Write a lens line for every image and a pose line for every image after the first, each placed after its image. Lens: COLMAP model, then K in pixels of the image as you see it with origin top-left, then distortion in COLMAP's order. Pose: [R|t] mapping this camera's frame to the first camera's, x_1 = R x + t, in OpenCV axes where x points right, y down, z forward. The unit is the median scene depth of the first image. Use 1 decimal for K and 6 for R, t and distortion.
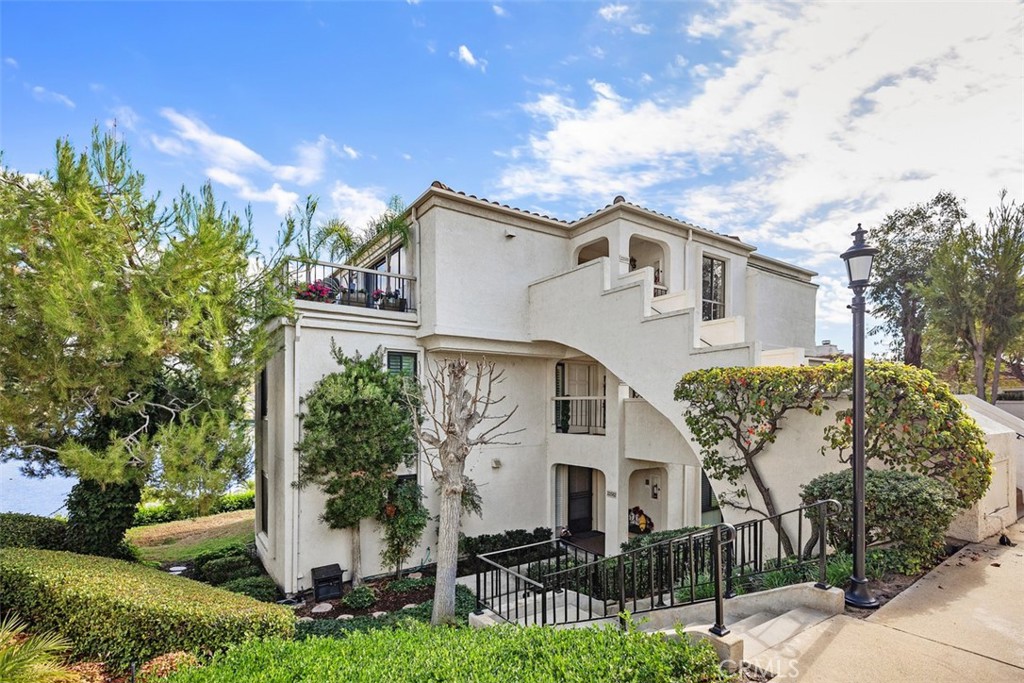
lens RADIAL K [[469.7, 0, 511.7], [0, 469.7, 339.9], [0, 0, 1]] dist [0.006515, 0.000219]
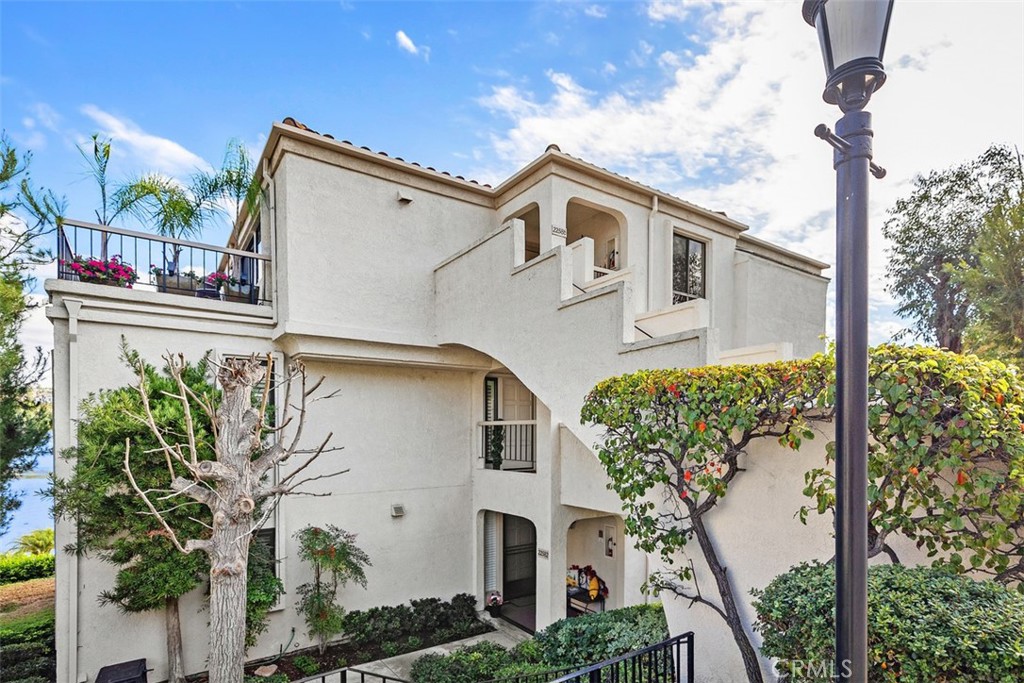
lens RADIAL K [[471.7, 0, 509.5], [0, 471.7, 316.0], [0, 0, 1]] dist [0.001164, 0.000220]
pose [[0.999655, -0.008674, -0.024792, 0.117678], [0.006222, 0.995236, -0.097301, 0.014893], [0.025518, 0.097114, 0.994946, 0.137794]]
